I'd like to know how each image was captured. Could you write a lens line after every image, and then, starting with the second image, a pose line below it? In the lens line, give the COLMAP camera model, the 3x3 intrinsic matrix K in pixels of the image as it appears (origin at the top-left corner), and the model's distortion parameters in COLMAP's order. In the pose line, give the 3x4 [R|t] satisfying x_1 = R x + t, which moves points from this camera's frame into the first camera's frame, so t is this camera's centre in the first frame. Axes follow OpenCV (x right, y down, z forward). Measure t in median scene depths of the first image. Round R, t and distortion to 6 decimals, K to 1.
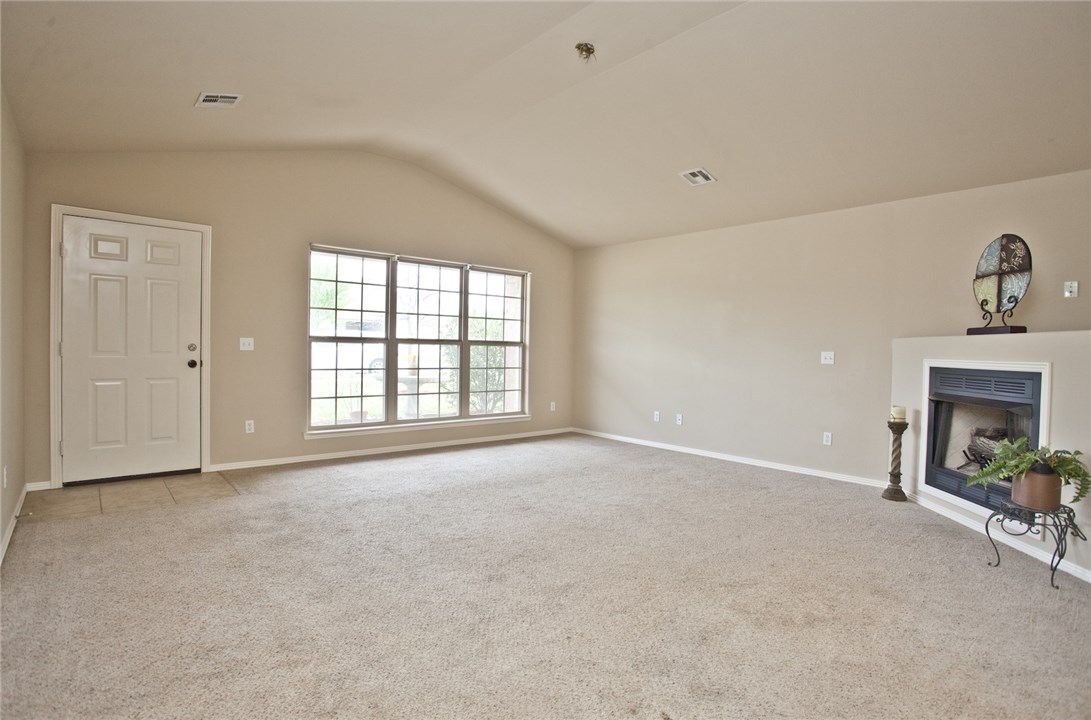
lens RADIAL K [[549.4, 0, 545.5], [0, 549.4, 360.0], [0, 0, 1]] dist [-0.084811, 0.048404]
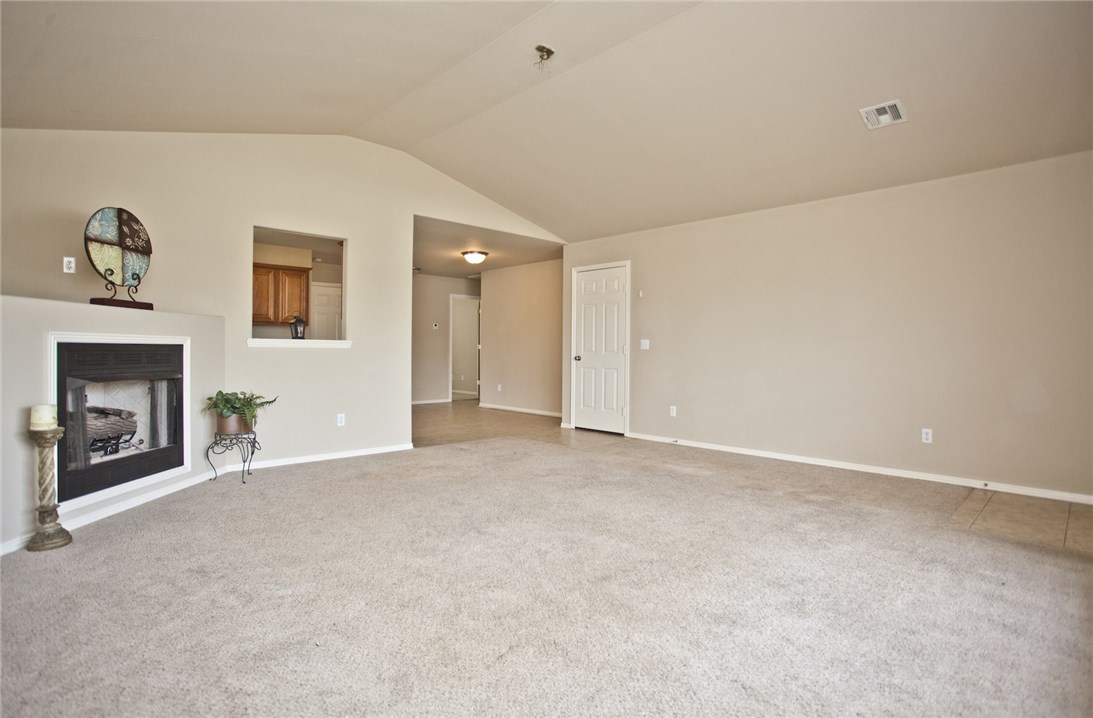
lens RADIAL K [[560.4, 0, 546.5], [0, 560.4, 359.0], [0, 0, 1]] dist [-0.001525, -0.000065]
pose [[-0.999185, -0.029545, -0.027485, 0.078751], [-0.030512, 0.998906, 0.035436, -0.013226], [0.026408, 0.036245, -0.998994, 2.020284]]
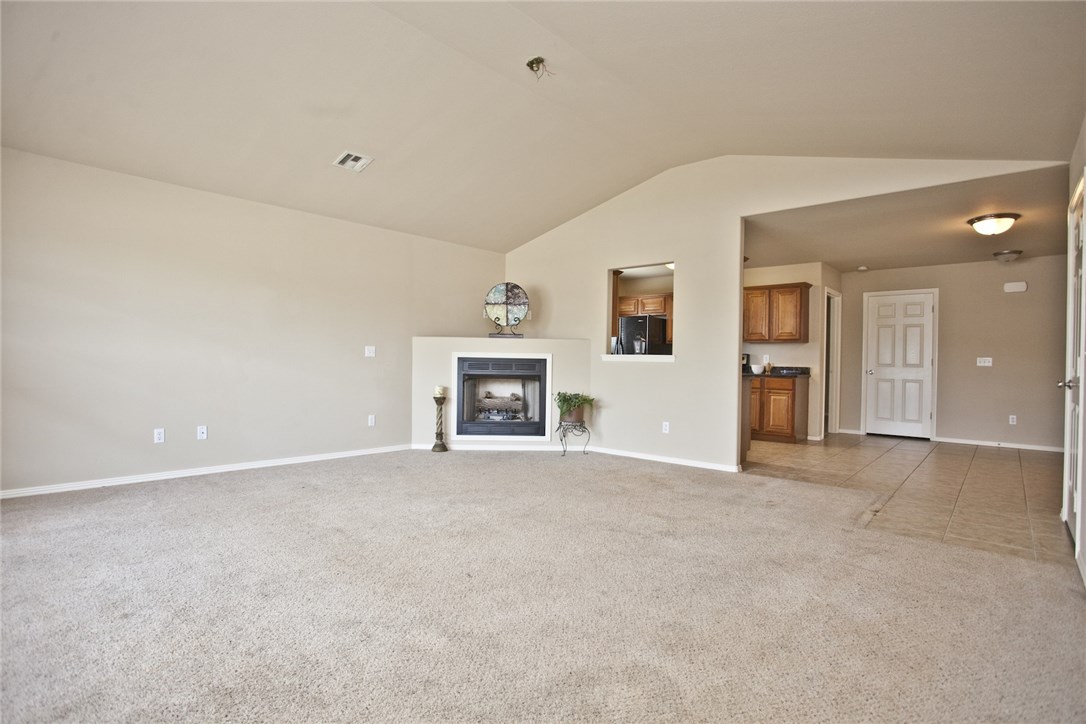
lens RADIAL K [[536.9, 0, 543.0], [0, 536.9, 362.0], [0, 0, 1]] dist [-0.050550, -0.000233]
pose [[-0.111792, -0.026696, 0.993373, -0.932178], [0.002369, 0.999629, 0.027130, -0.016136], [-0.993729, 0.005386, -0.111687, 1.050104]]
